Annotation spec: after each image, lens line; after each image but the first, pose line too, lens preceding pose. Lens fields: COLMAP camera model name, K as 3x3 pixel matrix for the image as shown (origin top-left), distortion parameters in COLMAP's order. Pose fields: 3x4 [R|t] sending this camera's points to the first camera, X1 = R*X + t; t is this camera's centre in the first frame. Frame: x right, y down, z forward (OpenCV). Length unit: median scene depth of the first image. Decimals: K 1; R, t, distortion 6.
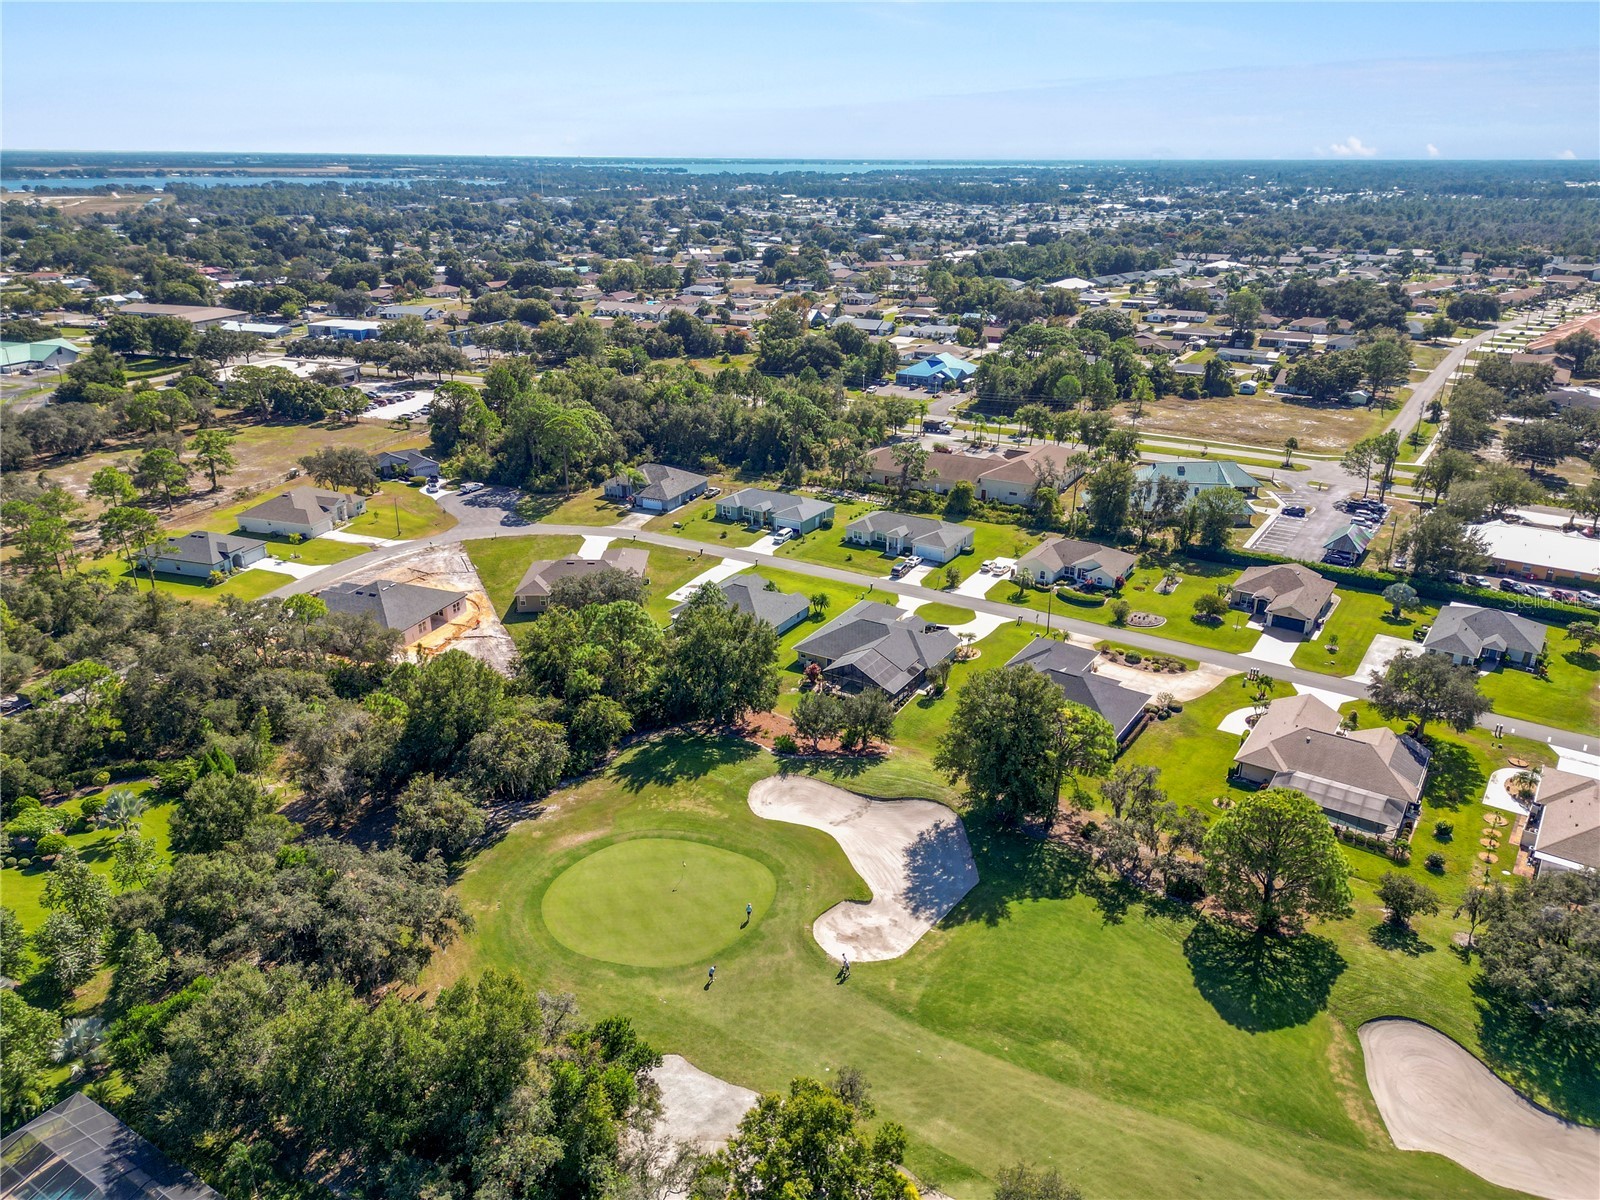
lens RADIAL K [[1119.8, 0, 800.8], [0, 1119.8, 608.7], [0, 0, 1]] dist [0.097472, -0.114404]
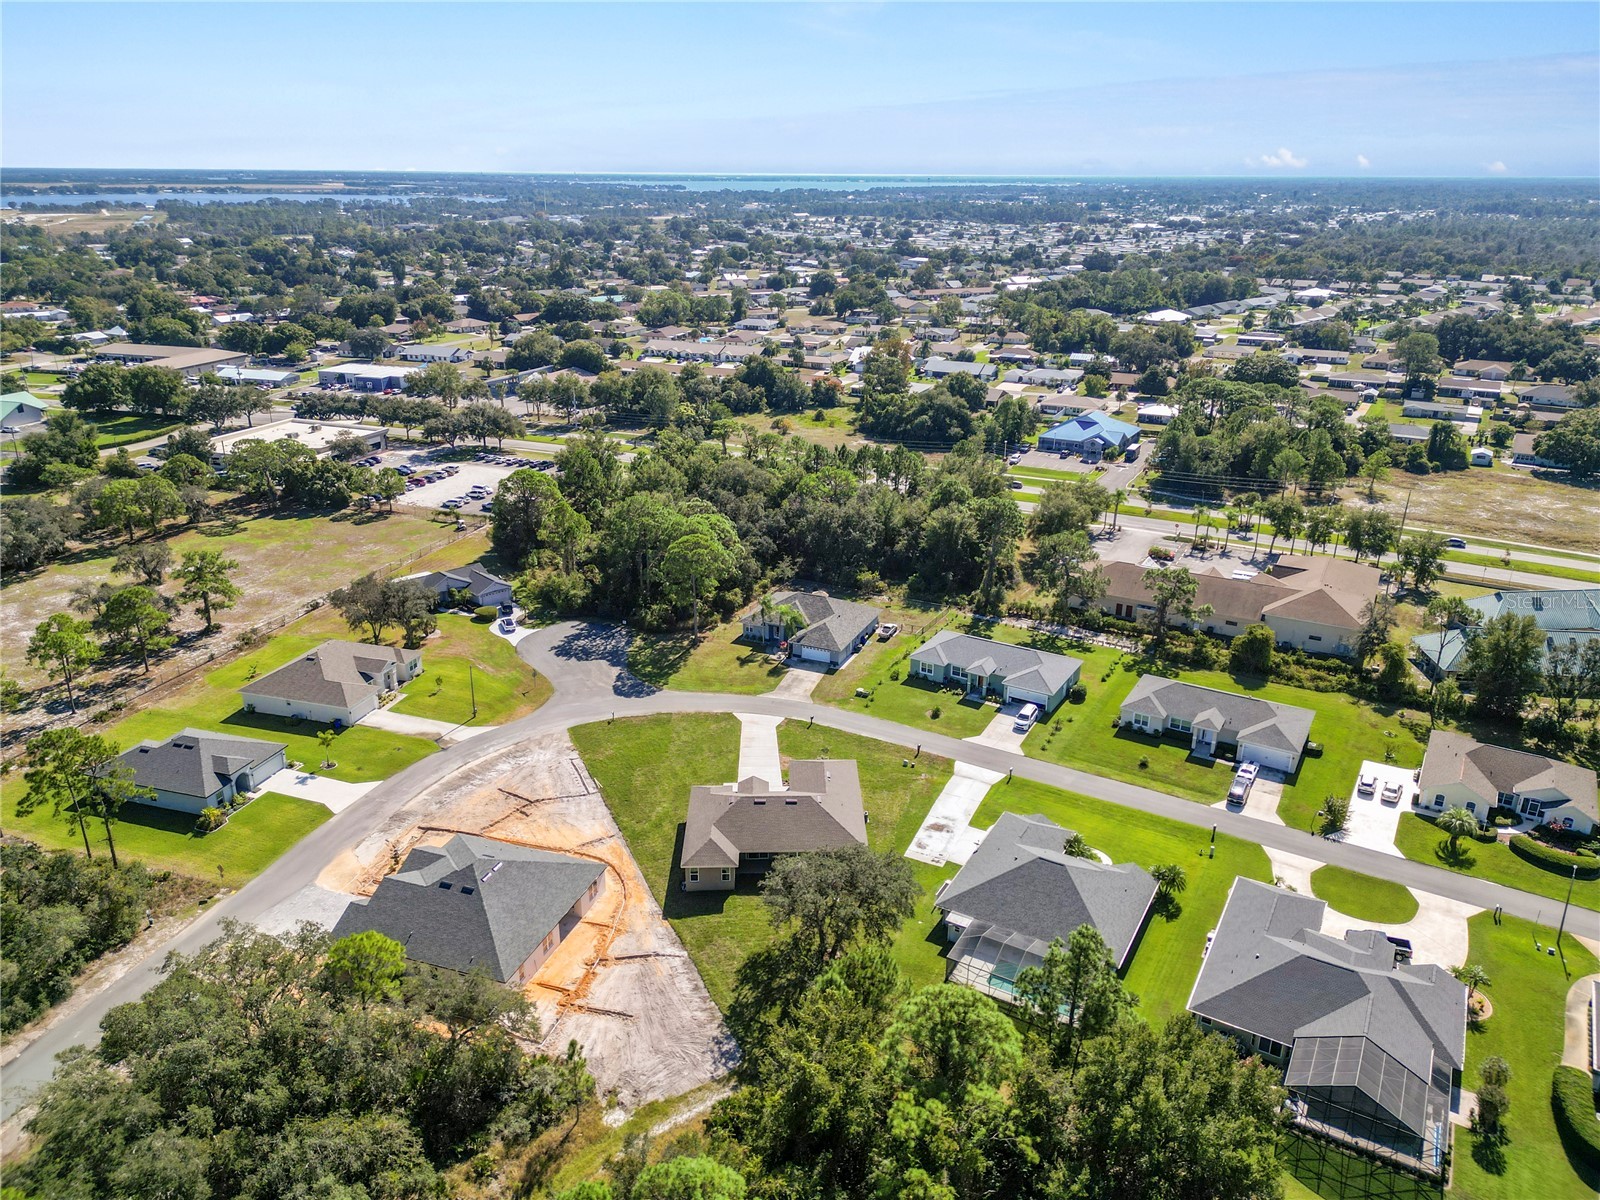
lens RADIAL K [[1119.8, 0, 800.8], [0, 1119.8, 608.7], [0, 0, 1]] dist [0.097472, -0.114404]
pose [[0.999977, -0.000595, 0.006700, -0.082329], [0.000683, 0.999914, -0.013096, -0.063589], [-0.006692, 0.013100, 0.999892, 0.157264]]
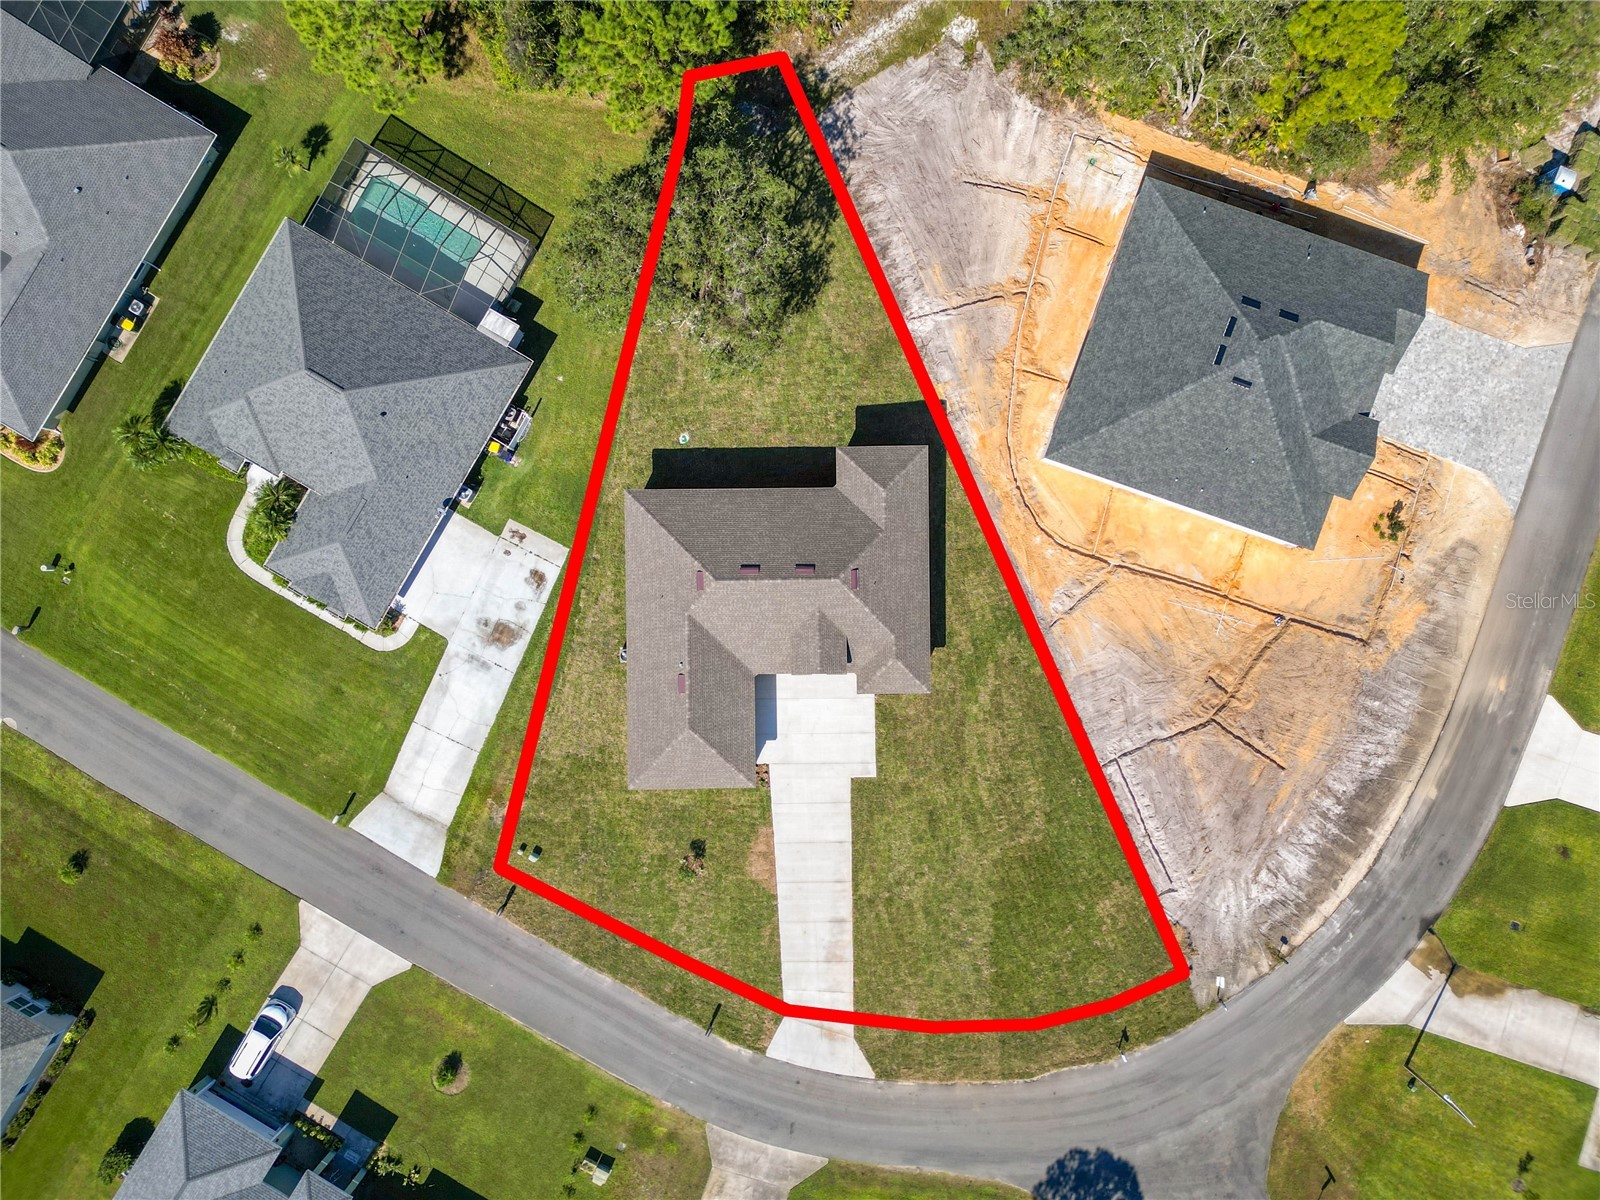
lens RADIAL K [[1119.8, 0, 800.8], [0, 1119.8, 608.7], [0, 0, 1]] dist [0.097472, -0.114404]
pose [[-0.999985, -0.003066, -0.004600, -0.089664], [-0.003092, -0.379589, 0.925150, -0.171072], [-0.004583, 0.925150, 0.379574, 0.387834]]
